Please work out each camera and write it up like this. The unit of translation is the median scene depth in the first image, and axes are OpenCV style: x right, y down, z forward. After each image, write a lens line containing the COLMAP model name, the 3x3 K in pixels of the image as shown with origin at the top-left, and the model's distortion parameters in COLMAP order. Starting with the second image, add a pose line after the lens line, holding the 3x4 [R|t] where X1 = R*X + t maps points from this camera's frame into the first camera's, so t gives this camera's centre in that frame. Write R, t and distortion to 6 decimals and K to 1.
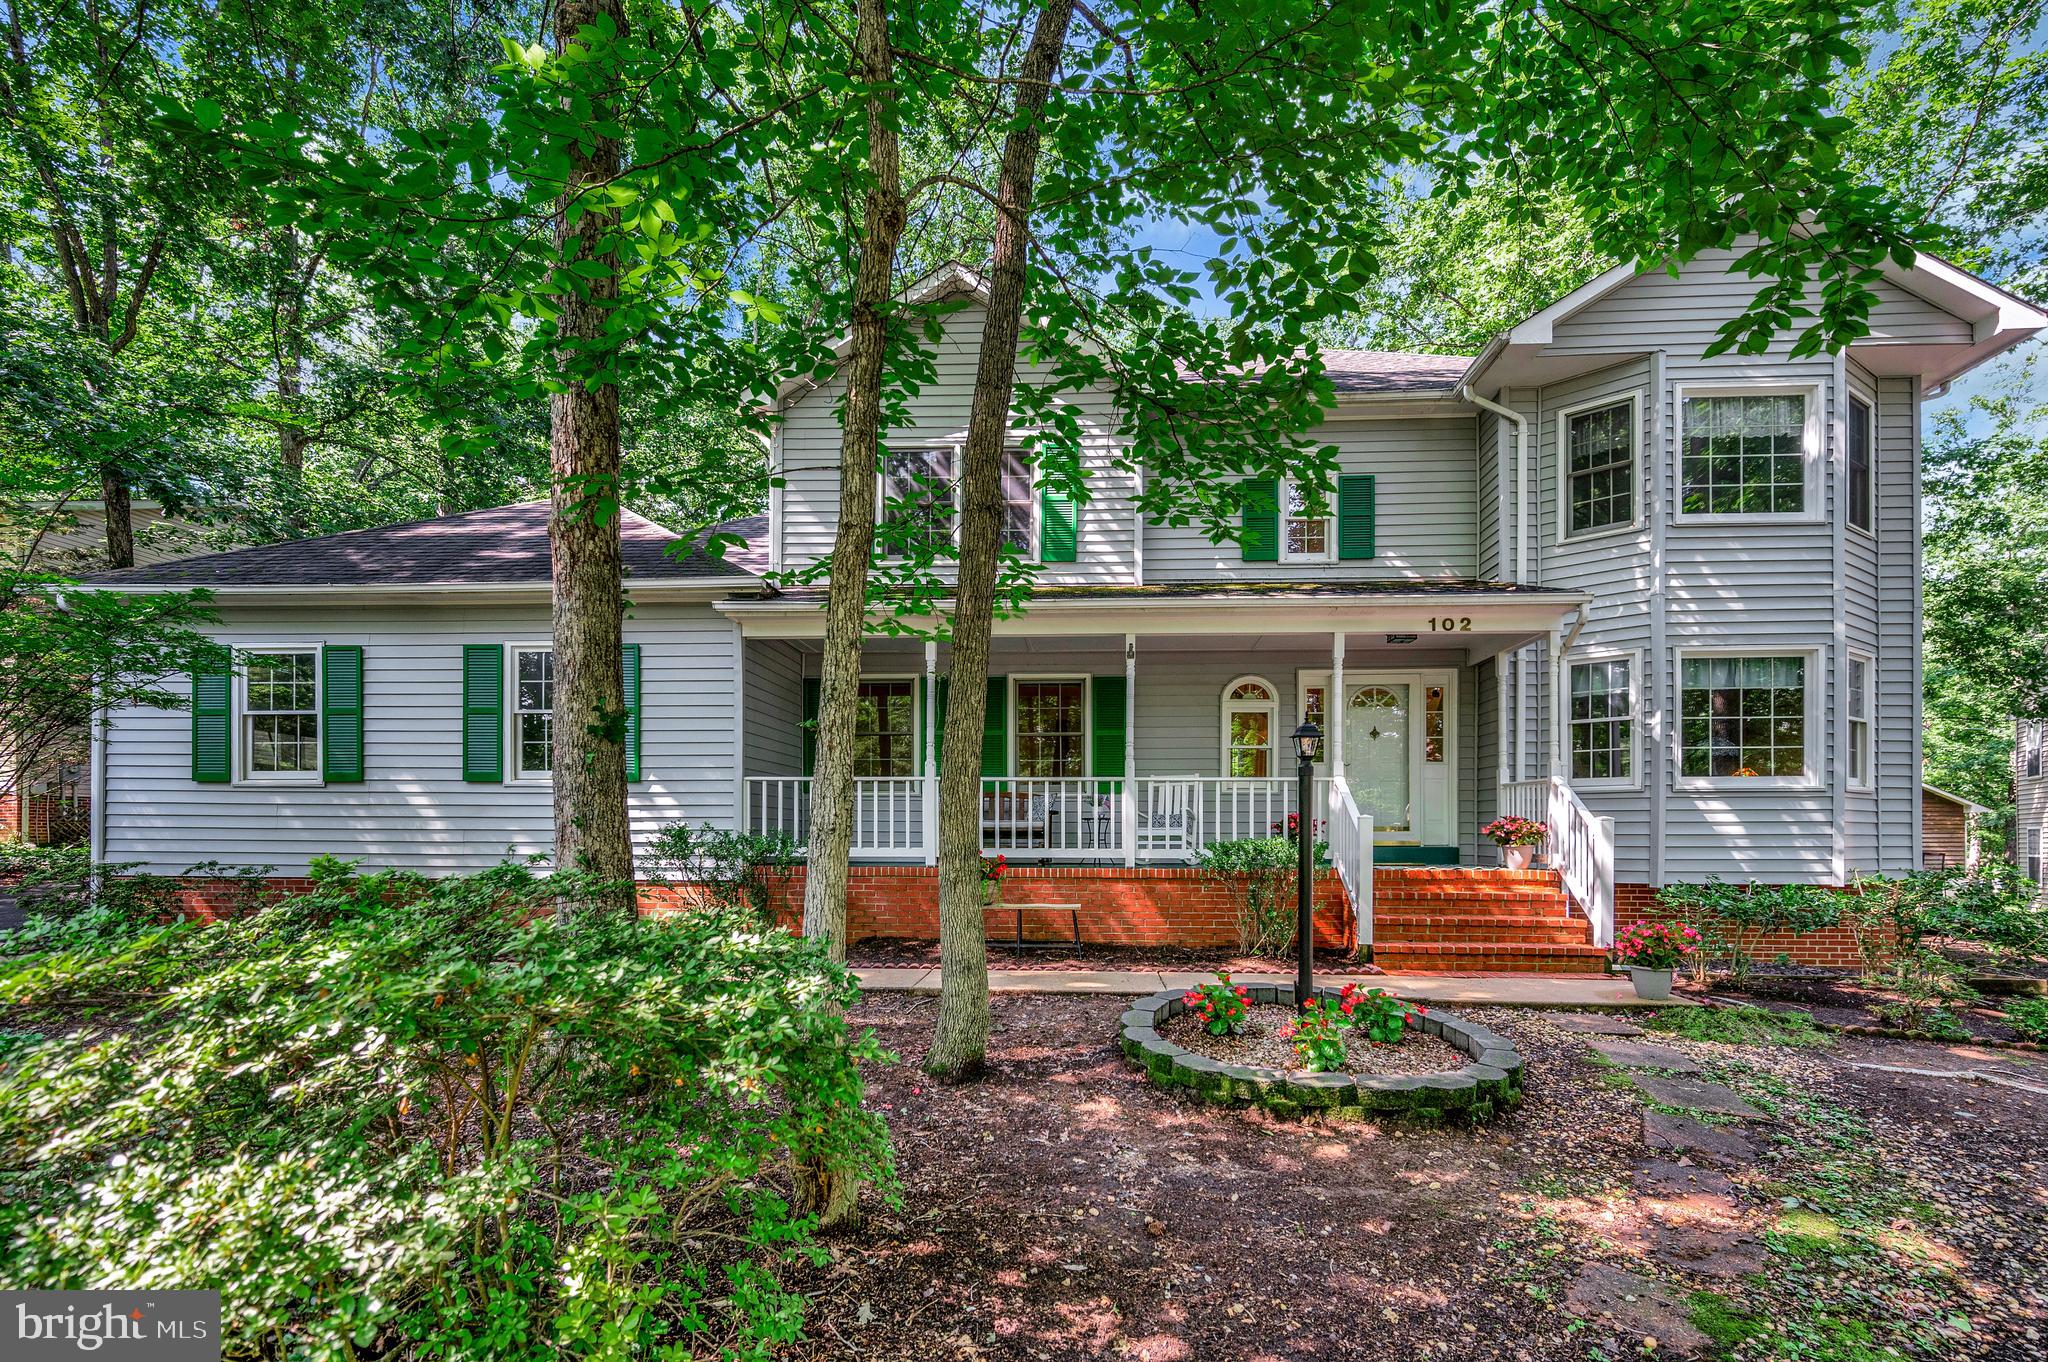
lens RADIAL K [[858.6, 0, 1074.5], [0, 858.6, 682.4], [0, 0, 1]] dist [-0.001577, -0.000500]
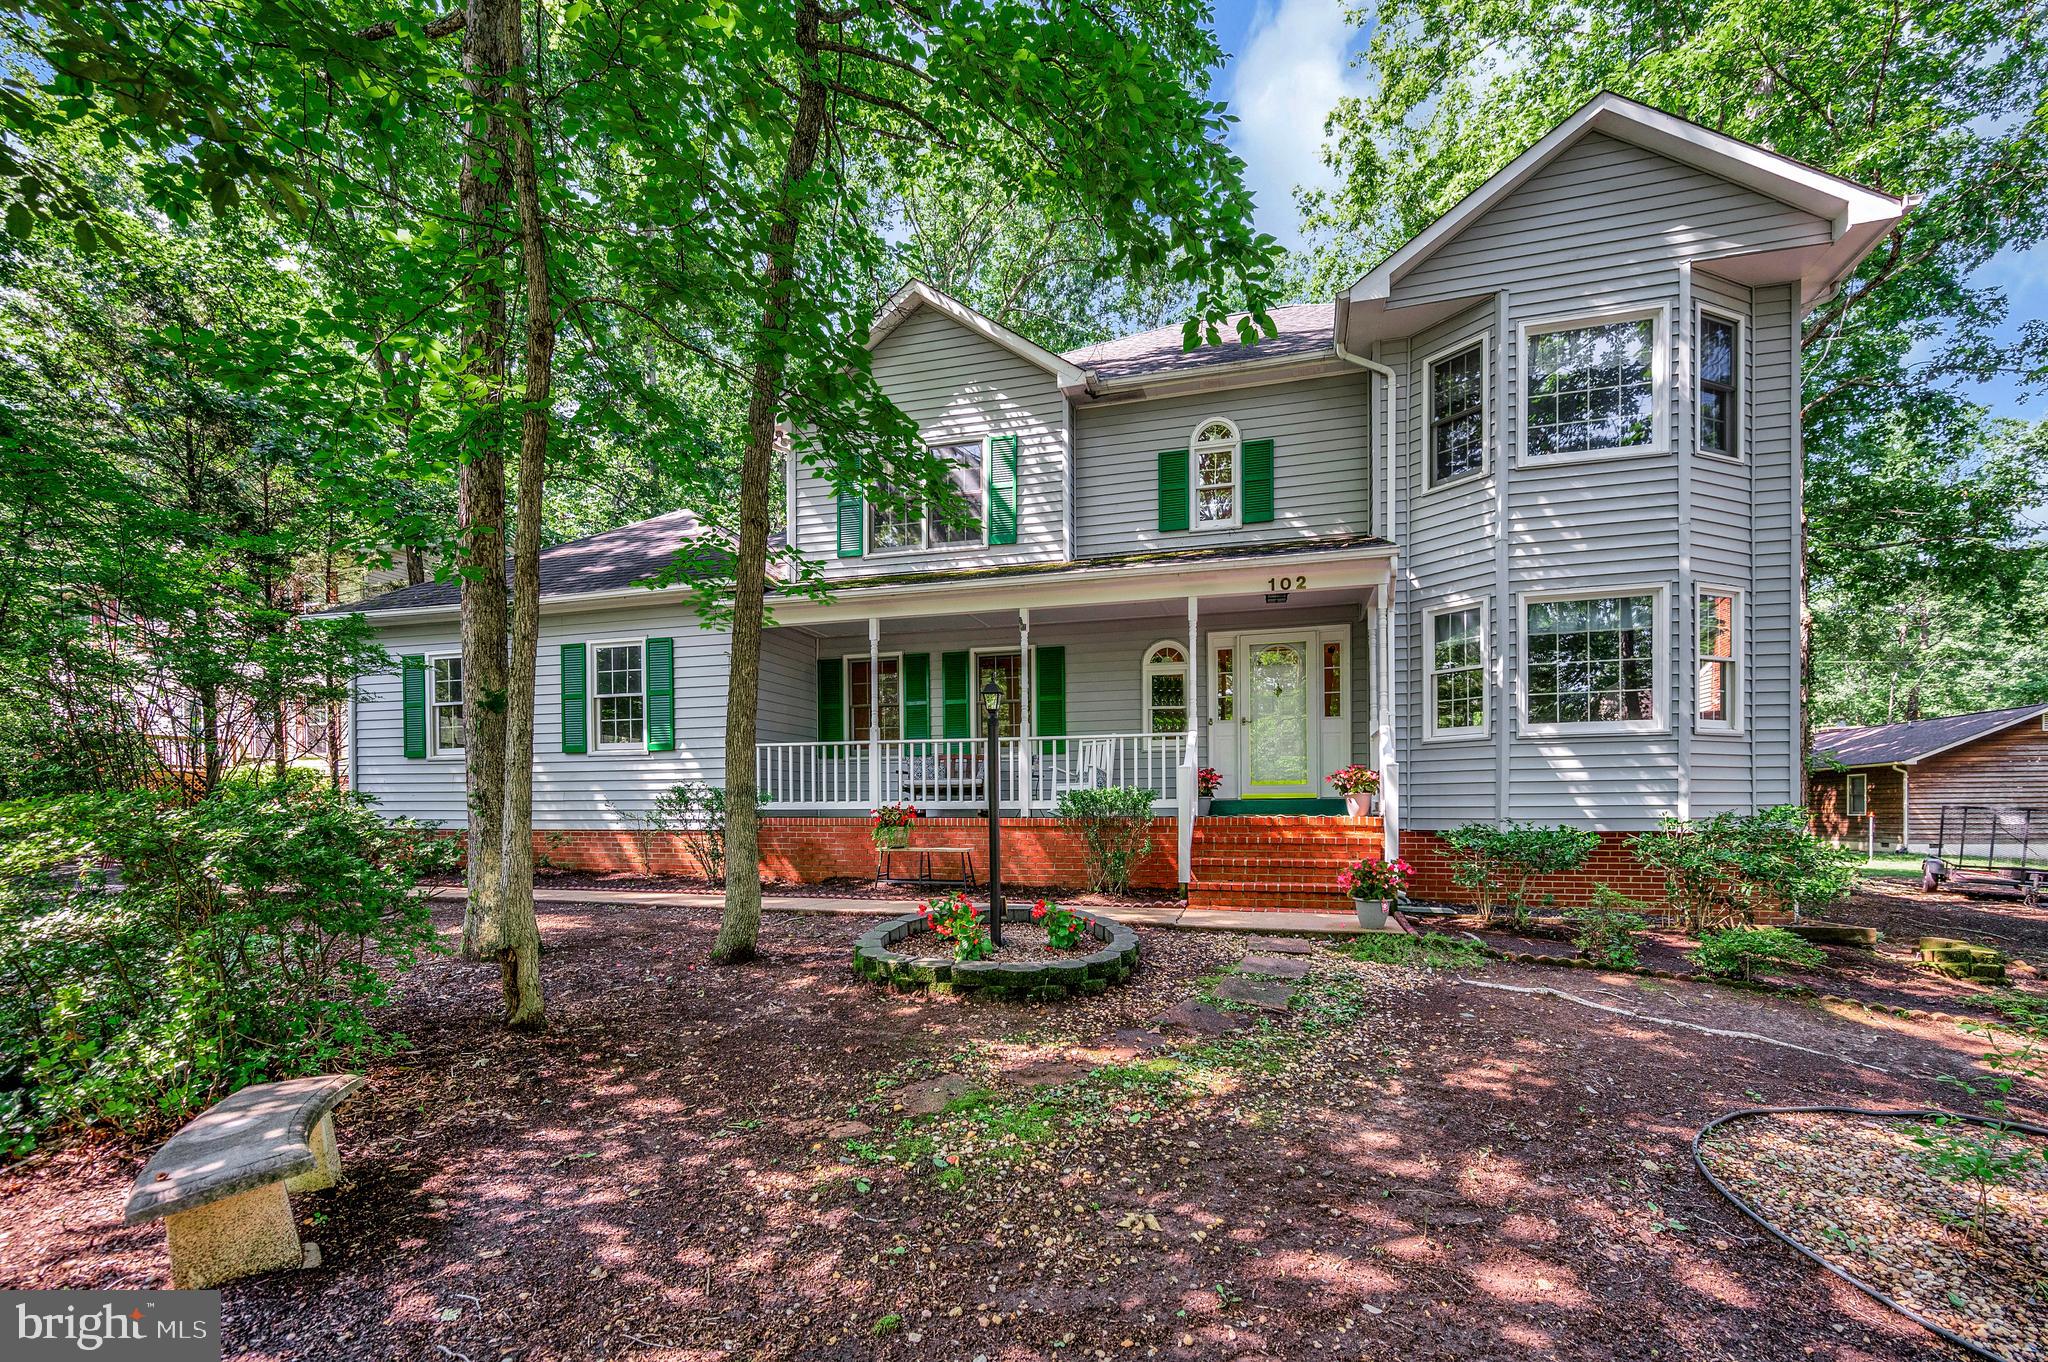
lens RADIAL K [[856.1, 0, 1024.0], [0, 856.1, 681.0], [0, 0, 1]] dist [-0.002344, -0.000113]
pose [[0.971854, -0.035806, -0.232845, 0.338005], [0.042745, 0.998778, 0.024821, 0.010492], [0.231672, -0.034075, 0.972197, -0.083876]]
